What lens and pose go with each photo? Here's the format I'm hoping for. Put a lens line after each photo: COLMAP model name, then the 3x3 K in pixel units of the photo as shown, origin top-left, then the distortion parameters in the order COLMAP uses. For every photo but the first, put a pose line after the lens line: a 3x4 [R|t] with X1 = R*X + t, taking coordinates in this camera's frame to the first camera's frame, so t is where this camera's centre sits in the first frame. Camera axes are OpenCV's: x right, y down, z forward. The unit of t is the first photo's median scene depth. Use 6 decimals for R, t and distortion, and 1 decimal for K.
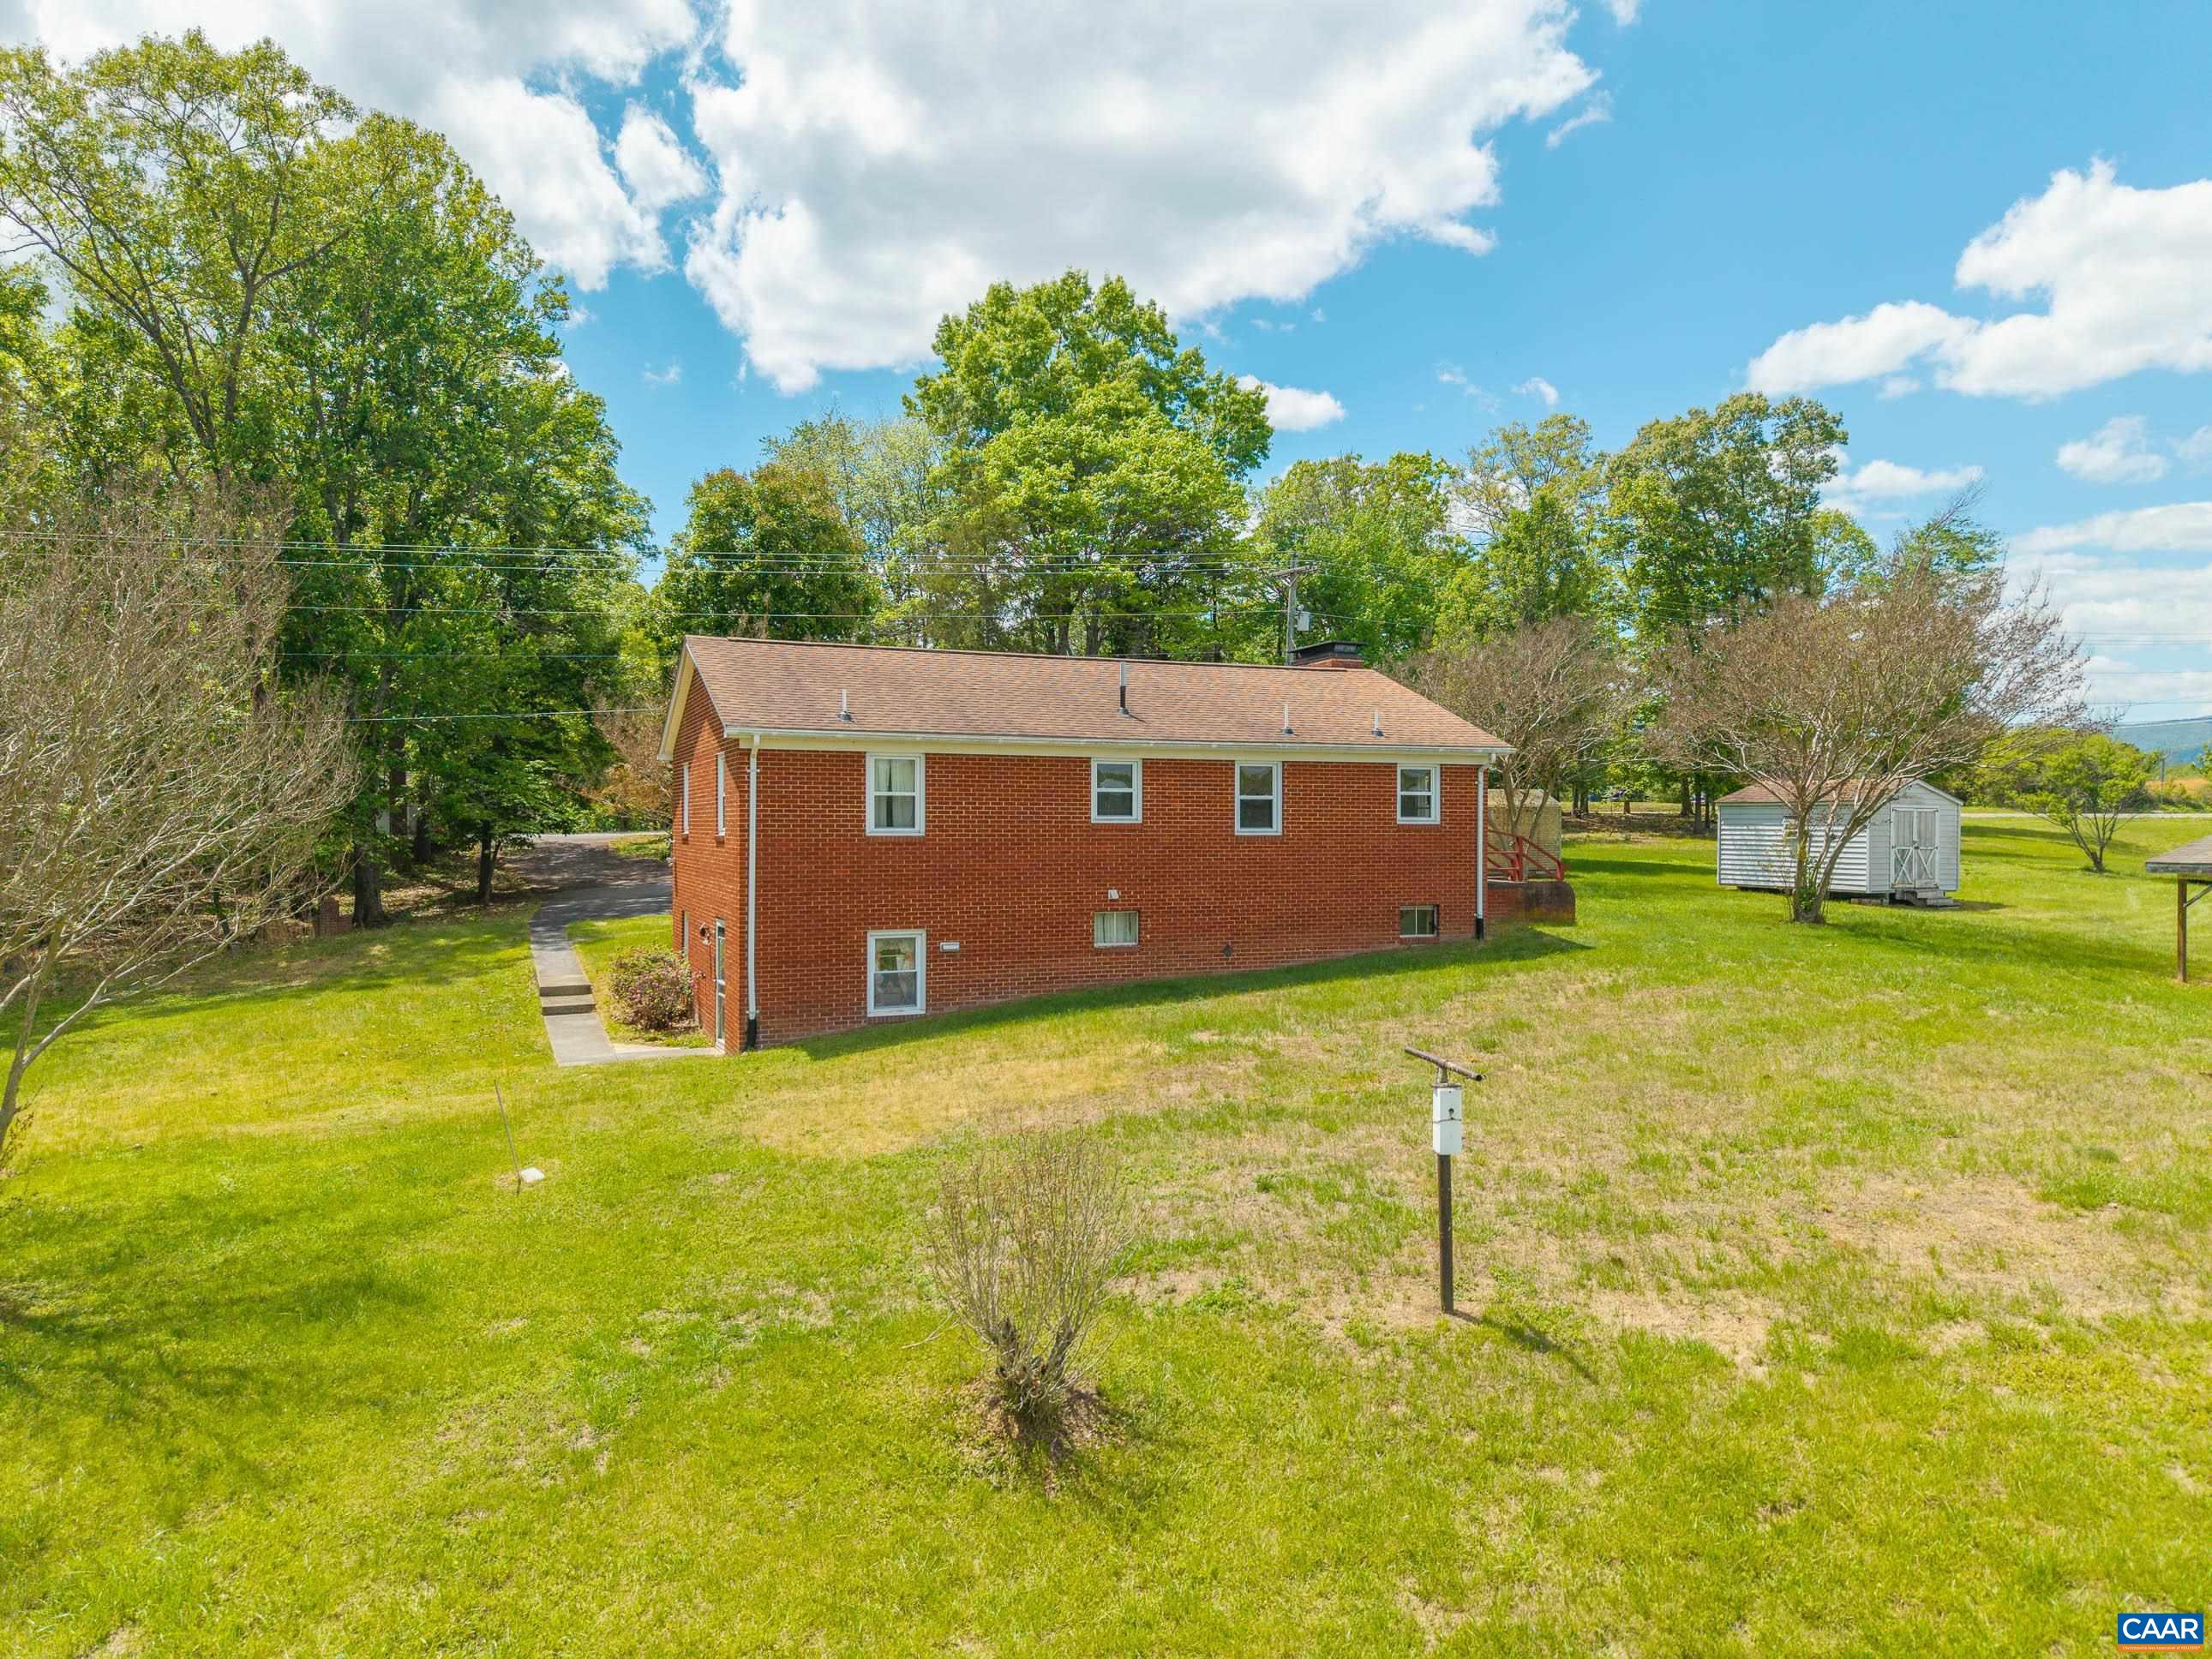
lens RADIAL K [[1484.7, 0, 1104.0], [0, 1484.7, 823.3], [0, 0, 1]] dist [0.007840, 0.000492]
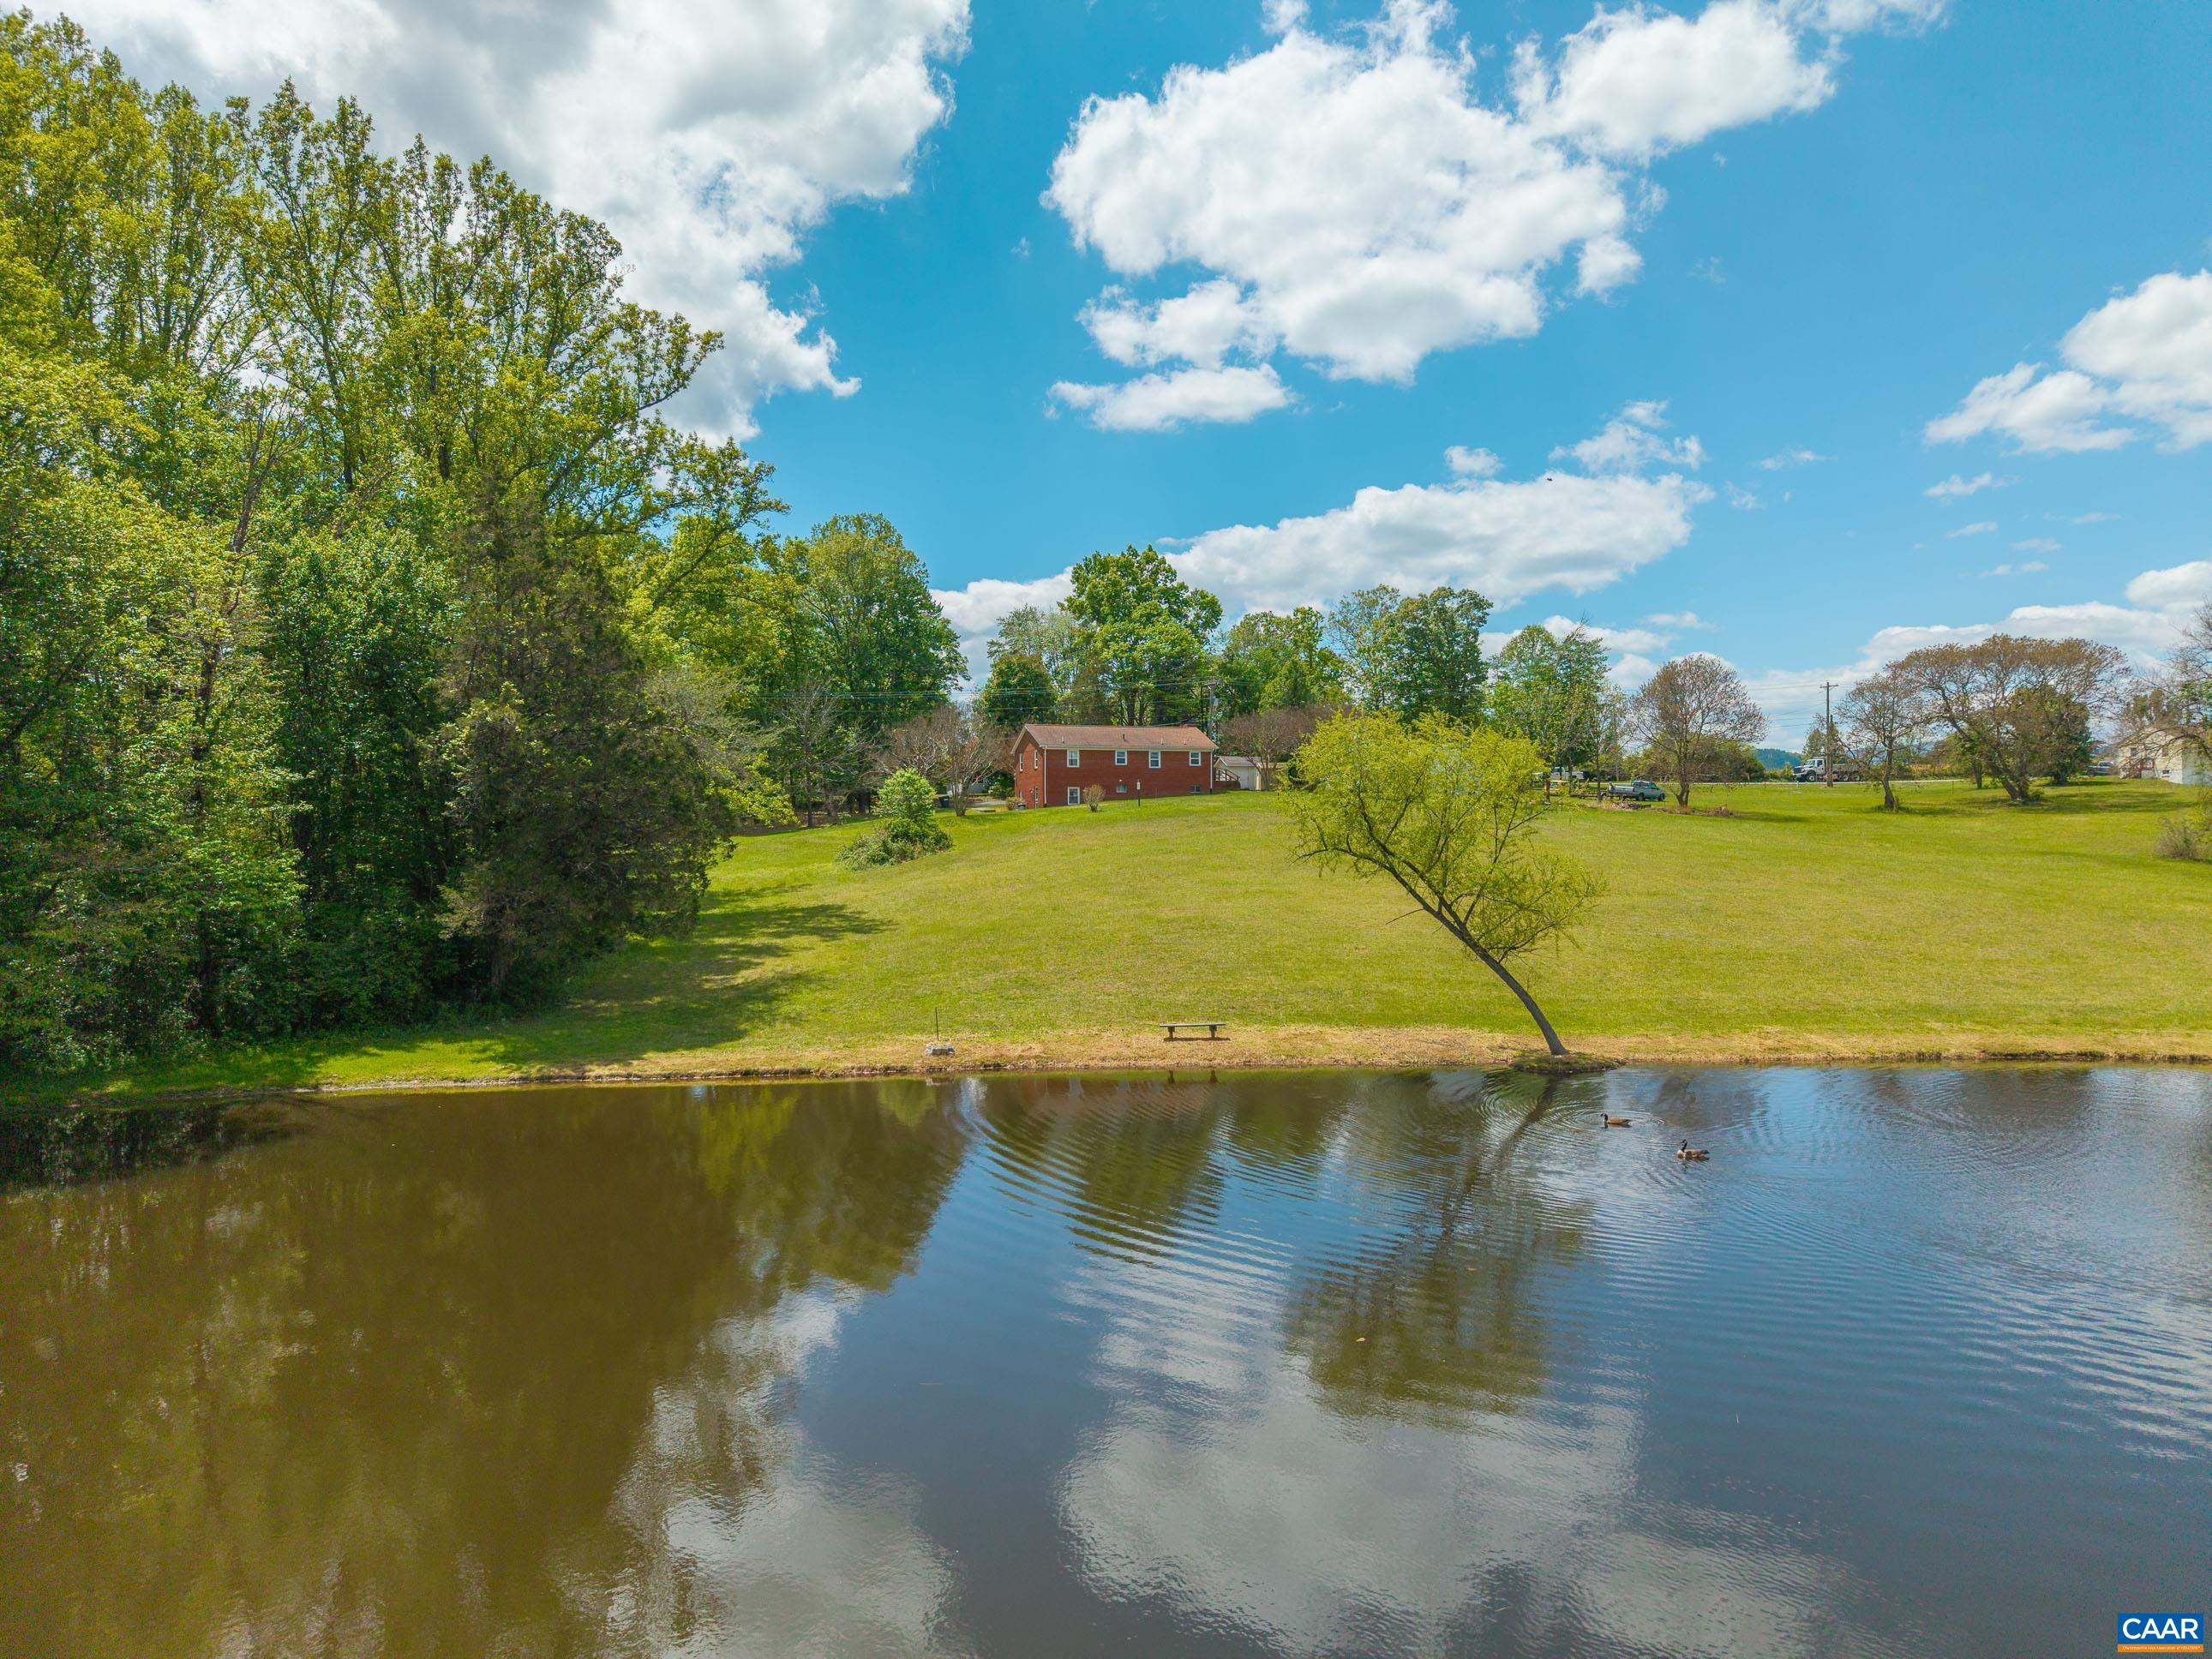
lens RADIAL K [[1484.7, 0, 1104.0], [0, 1484.7, 823.3], [0, 0, 1]] dist [0.007840, 0.000492]
pose [[0.996264, -0.006679, -0.086101, 0.122201], [0.005927, 0.999942, -0.008995, 0.077118], [0.086156, 0.008452, 0.996246, -1.247872]]
